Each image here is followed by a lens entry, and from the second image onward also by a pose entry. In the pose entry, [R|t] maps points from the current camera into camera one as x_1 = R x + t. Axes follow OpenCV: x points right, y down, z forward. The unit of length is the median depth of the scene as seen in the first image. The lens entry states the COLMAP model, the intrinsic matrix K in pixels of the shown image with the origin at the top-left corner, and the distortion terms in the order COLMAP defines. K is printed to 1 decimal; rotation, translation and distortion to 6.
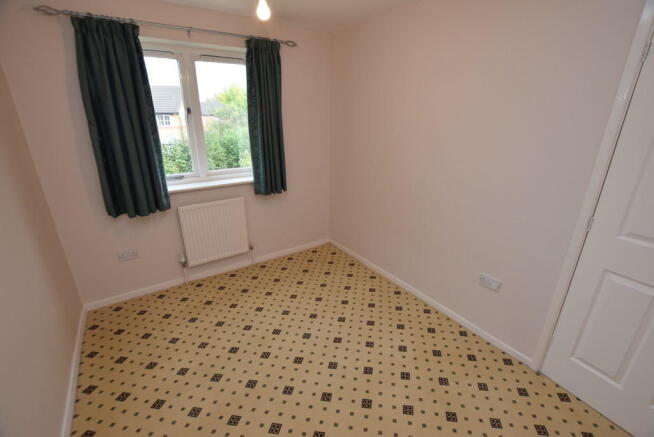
lens RADIAL K [[283.4, 0, 330.0], [0, 283.4, 220.3], [0, 0, 1]] dist [-0.026991, -0.000225]
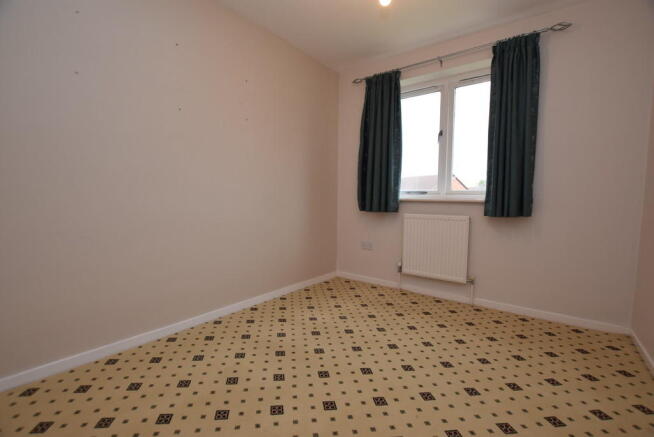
lens RADIAL K [[283.4, 0, 330.0], [0, 283.4, 220.3], [0, 0, 1]] dist [-0.026991, -0.000225]
pose [[0.318858, 0.073054, -0.944983, 0.428233], [-0.331626, 0.942603, -0.039028, 0.118125], [0.887893, 0.325825, 0.324783, 0.376674]]
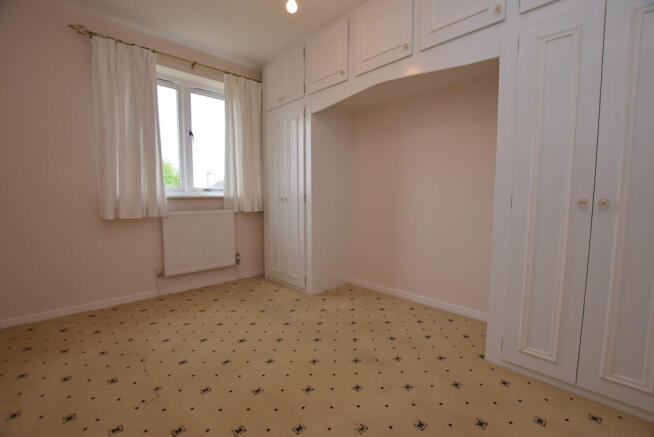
lens RADIAL K [[283.4, 0, 330.0], [0, 283.4, 220.3], [0, 0, 1]] dist [-0.026991, -0.000225]
pose [[0.986762, -0.010357, 0.161842, -0.103285], [0.053116, 0.963552, -0.262194, 0.280376], [-0.153228, 0.267319, 0.951347, -0.062480]]
